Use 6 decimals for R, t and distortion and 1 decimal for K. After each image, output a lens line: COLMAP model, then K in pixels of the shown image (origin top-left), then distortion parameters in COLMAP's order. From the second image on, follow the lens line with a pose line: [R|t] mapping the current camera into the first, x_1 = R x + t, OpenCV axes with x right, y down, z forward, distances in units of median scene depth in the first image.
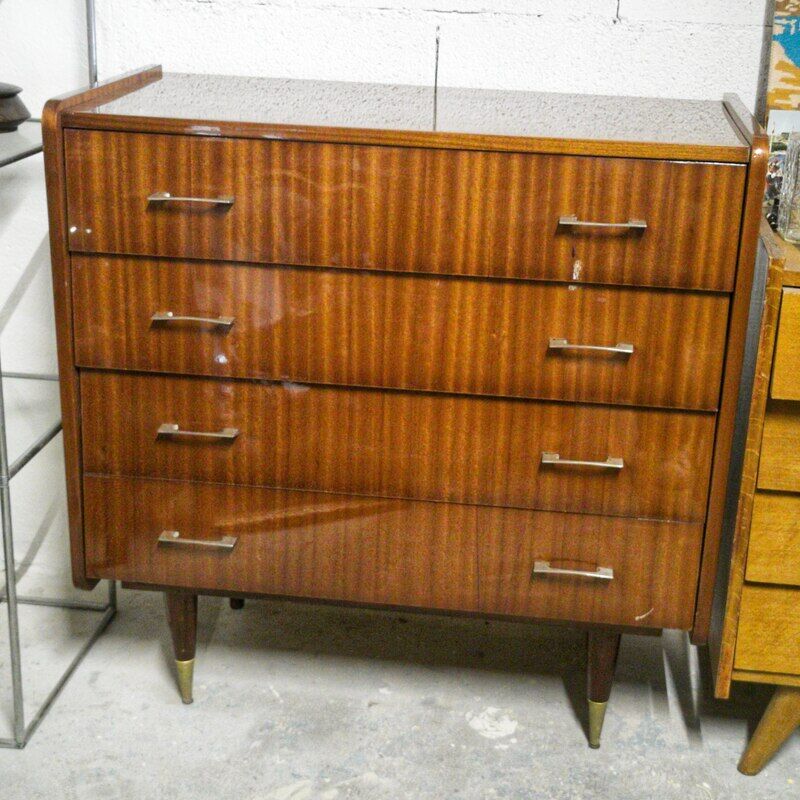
lens RADIAL K [[1432.1, 0, 400.0], [0, 1432.1, 400.0], [0, 0, 1]] dist [0.026372, -0.075523]
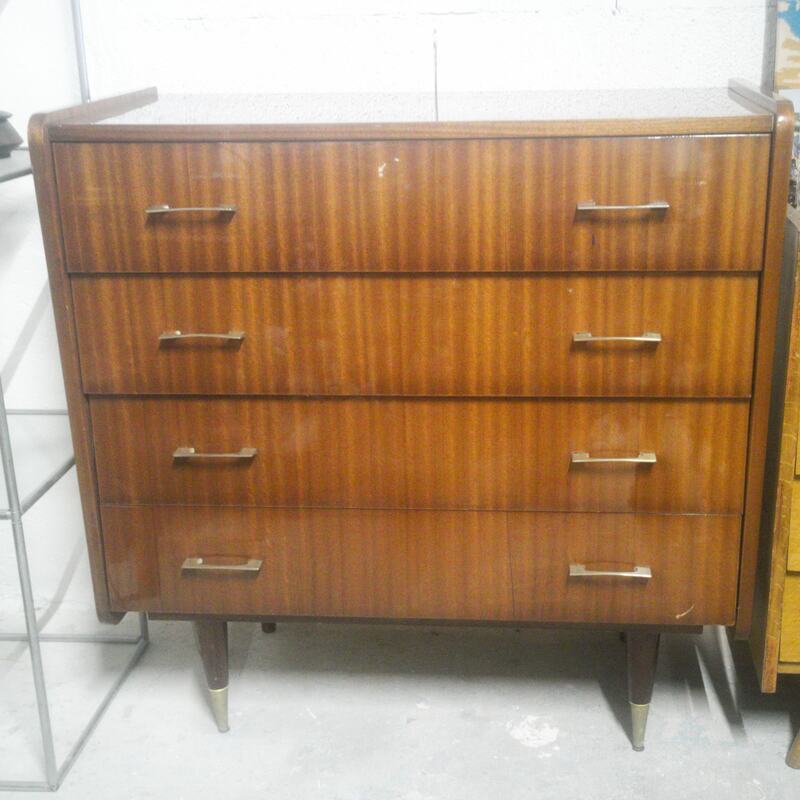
lens RADIAL K [[1256.1, 0, 425.6], [0, 1256.1, 440.4], [0, 0, 1]] dist [0.000072, 0.118423]
pose [[0.997944, -0.062578, 0.013862, -0.010228], [0.062556, 0.998039, 0.002022, 0.020540], [-0.013961, -0.001151, 0.999902, 0.149625]]
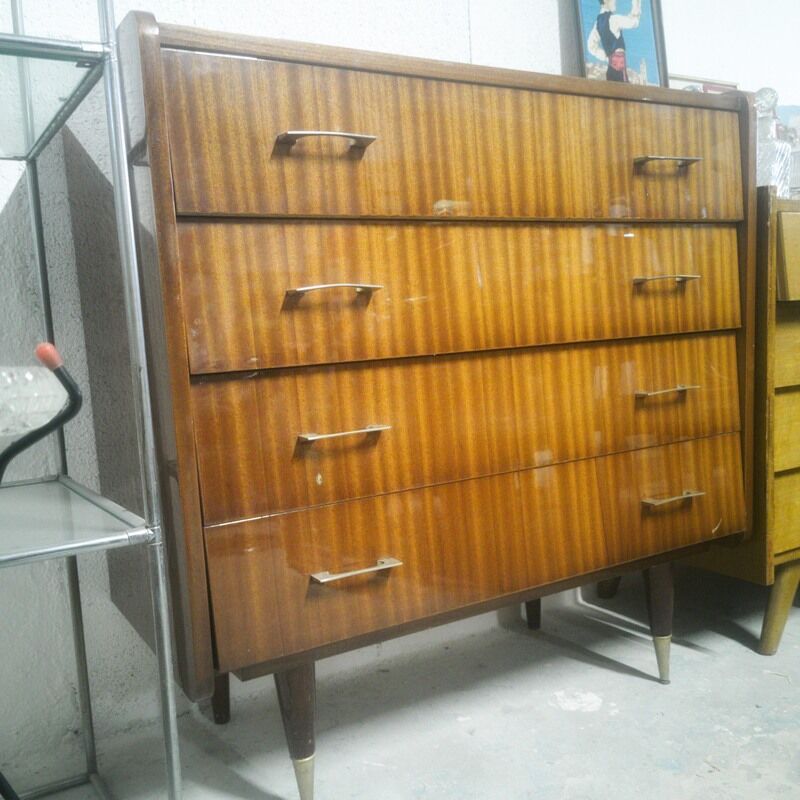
lens RADIAL K [[857.5, 0, 400.0], [0, 857.5, 421.6], [0, 0, 1]] dist [0.006643, 0.015040]
pose [[0.777443, -0.149045, 0.611038, -0.422601], [0.287892, 0.948095, -0.135033, 0.091946], [-0.559197, 0.280893, 0.779999, 0.599175]]
